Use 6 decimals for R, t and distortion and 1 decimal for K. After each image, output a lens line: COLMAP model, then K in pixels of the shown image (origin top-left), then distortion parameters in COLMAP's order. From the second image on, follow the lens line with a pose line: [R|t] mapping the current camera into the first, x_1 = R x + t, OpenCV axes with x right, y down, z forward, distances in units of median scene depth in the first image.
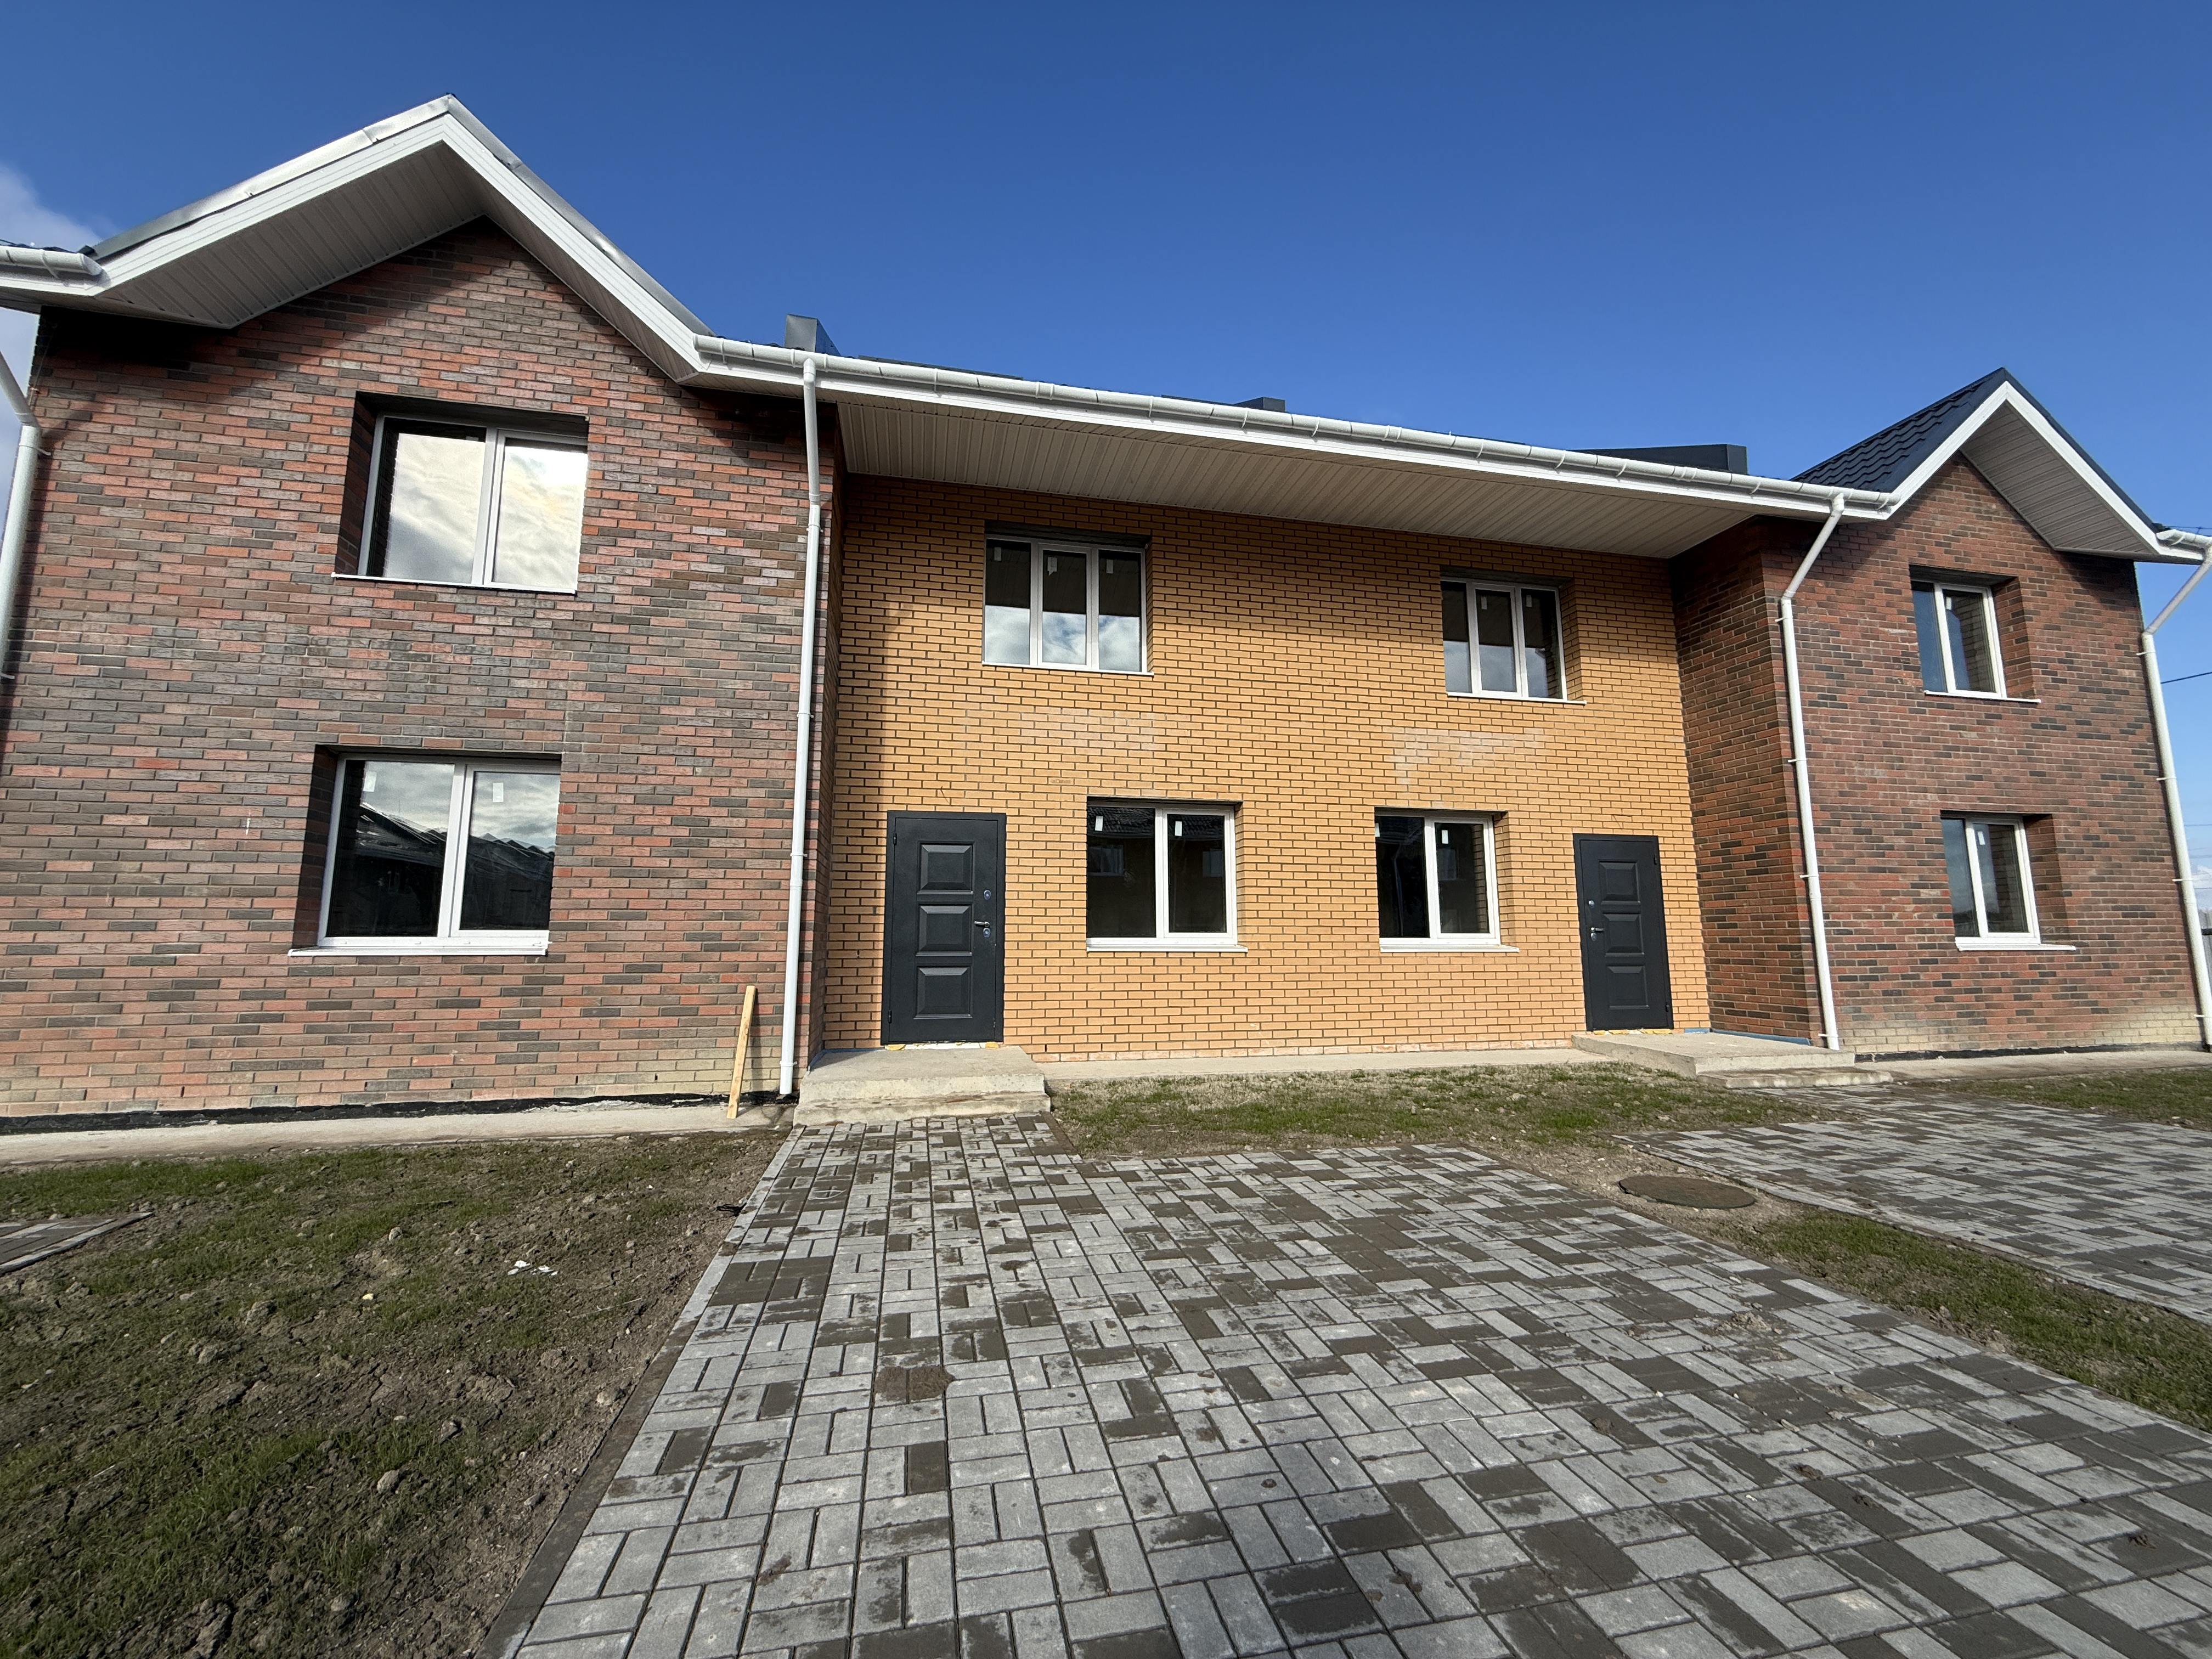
lens RADIAL K [[882.0, 0, 1108.9], [0, 882.0, 819.5], [0, 0, 1]] dist [-0.001440, 0.000594]
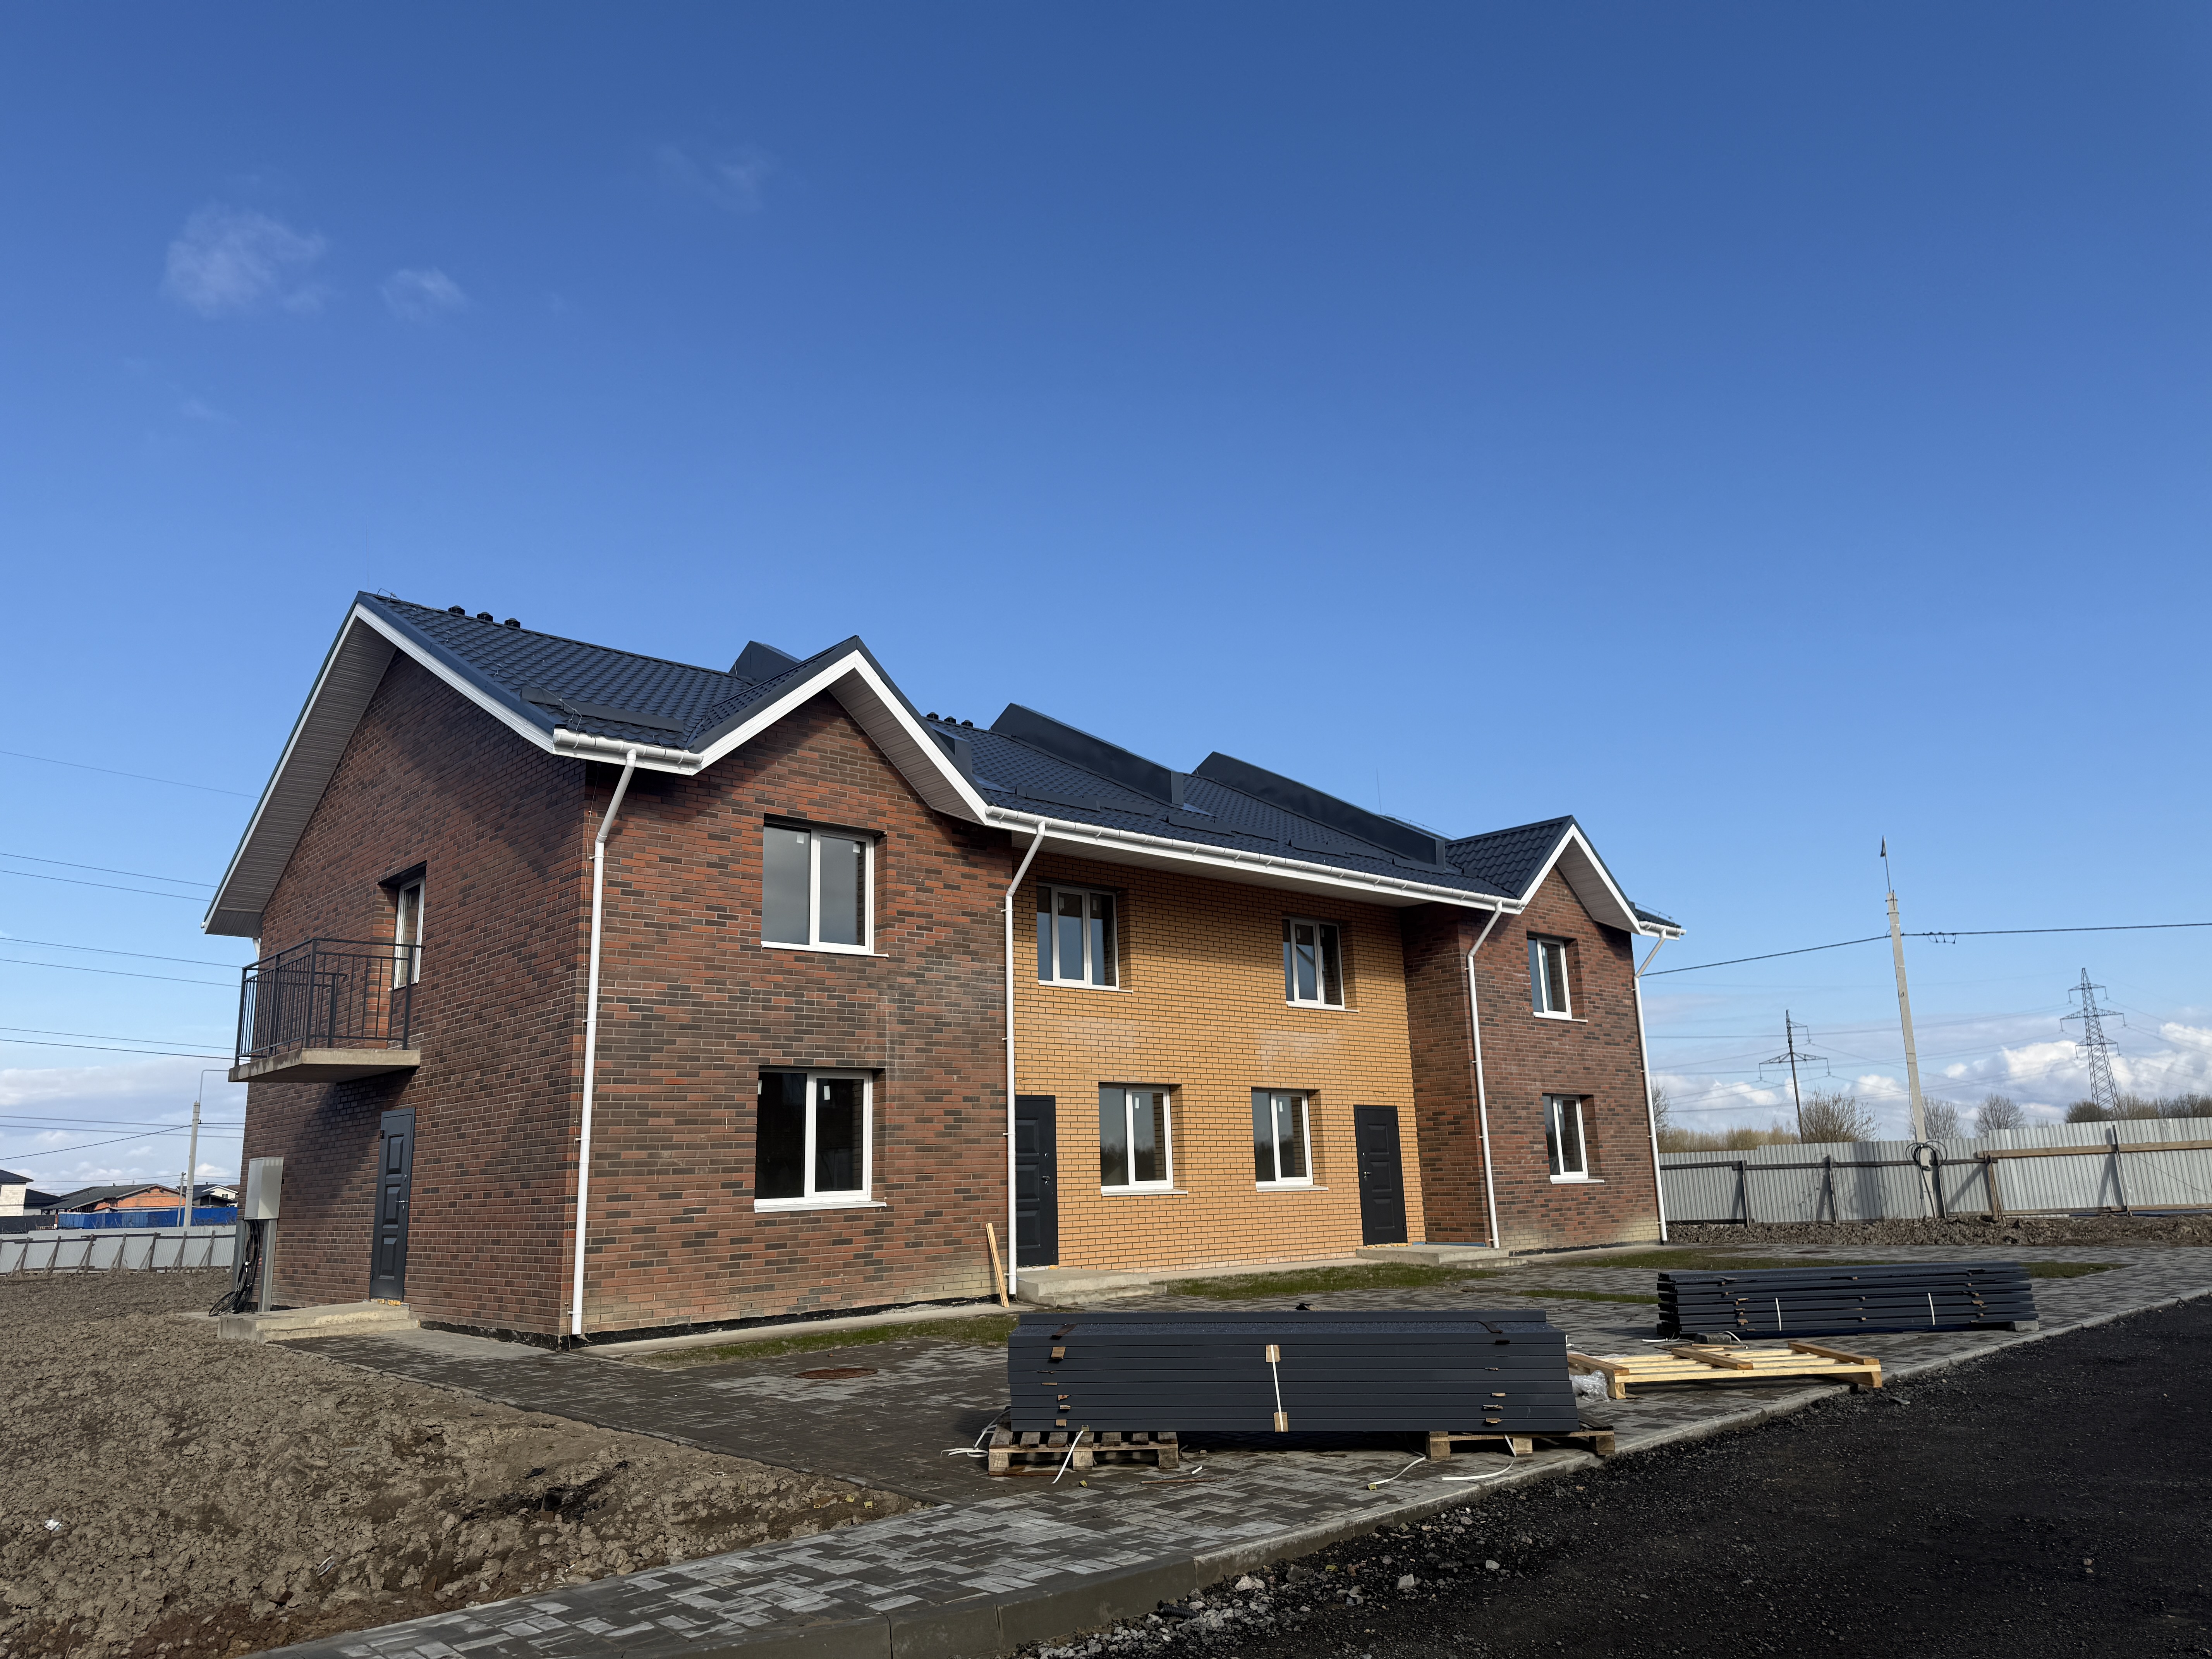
lens RADIAL K [[1563.4, 0, 1106.2], [0, 1563.4, 830.1], [0, 0, 1]] dist [0.110210, -0.001903]
pose [[0.861584, 0.086943, 0.500114, -1.222379], [-0.039328, 0.993695, -0.104996, -0.154475], [-0.506089, 0.070795, 0.859571, -1.104611]]
